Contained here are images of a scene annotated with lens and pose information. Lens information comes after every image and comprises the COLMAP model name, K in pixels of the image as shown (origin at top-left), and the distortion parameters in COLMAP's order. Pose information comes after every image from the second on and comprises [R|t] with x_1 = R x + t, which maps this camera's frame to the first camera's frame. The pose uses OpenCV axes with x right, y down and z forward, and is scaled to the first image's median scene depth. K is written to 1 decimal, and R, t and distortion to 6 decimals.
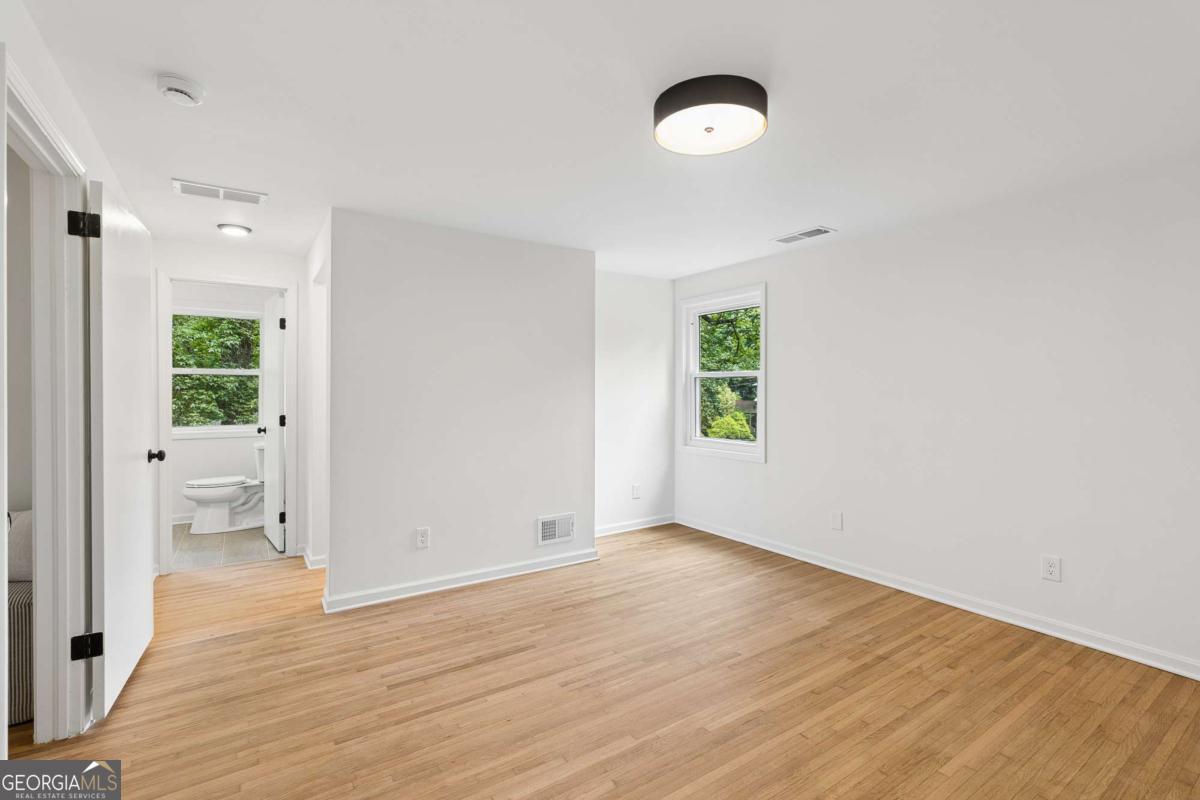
lens RADIAL K [[544.4, 0, 597.8], [0, 544.4, 392.4], [0, 0, 1]] dist [-0.011301, 0.004388]
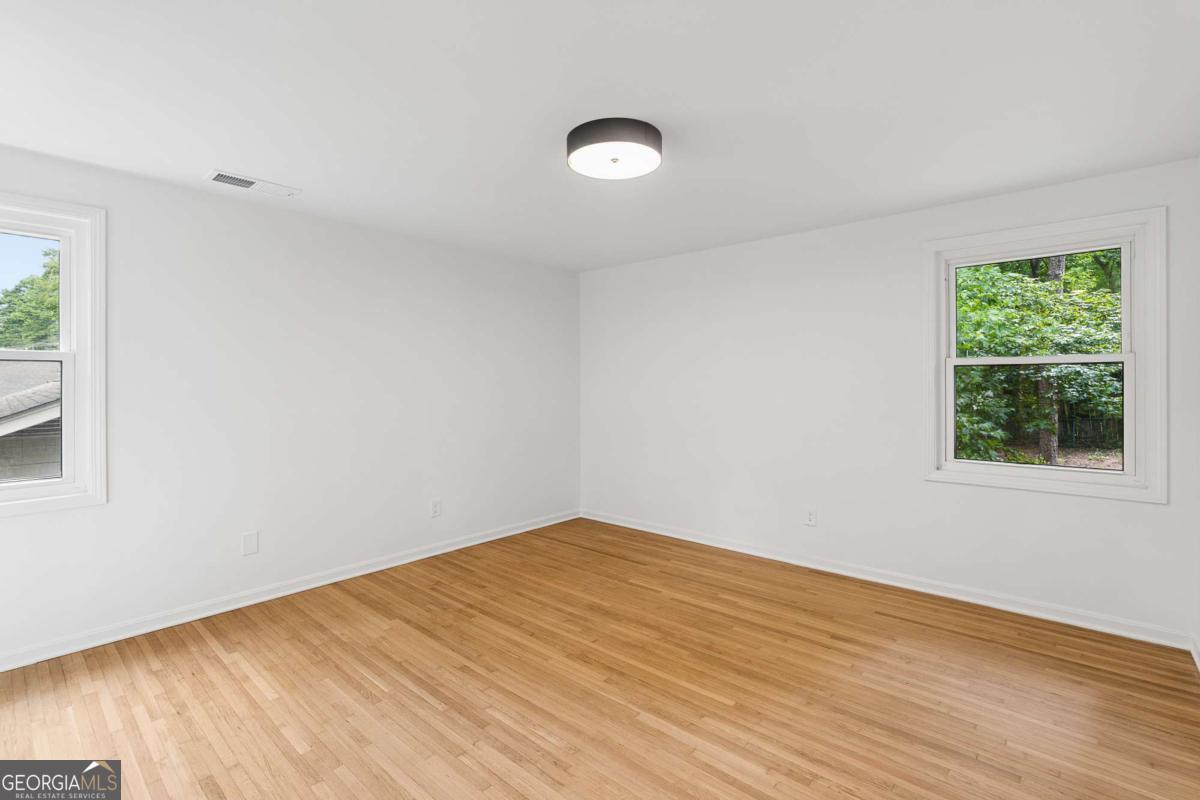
lens RADIAL K [[544.4, 0, 599.9], [0, 544.4, 387.2], [0, 0, 1]] dist [-0.011301, 0.004388]
pose [[-0.248616, -0.009272, 0.968558, -0.665750], [0.012248, 0.999844, 0.012716, -0.004891], [-0.968525, 0.015024, -0.248464, 0.957226]]
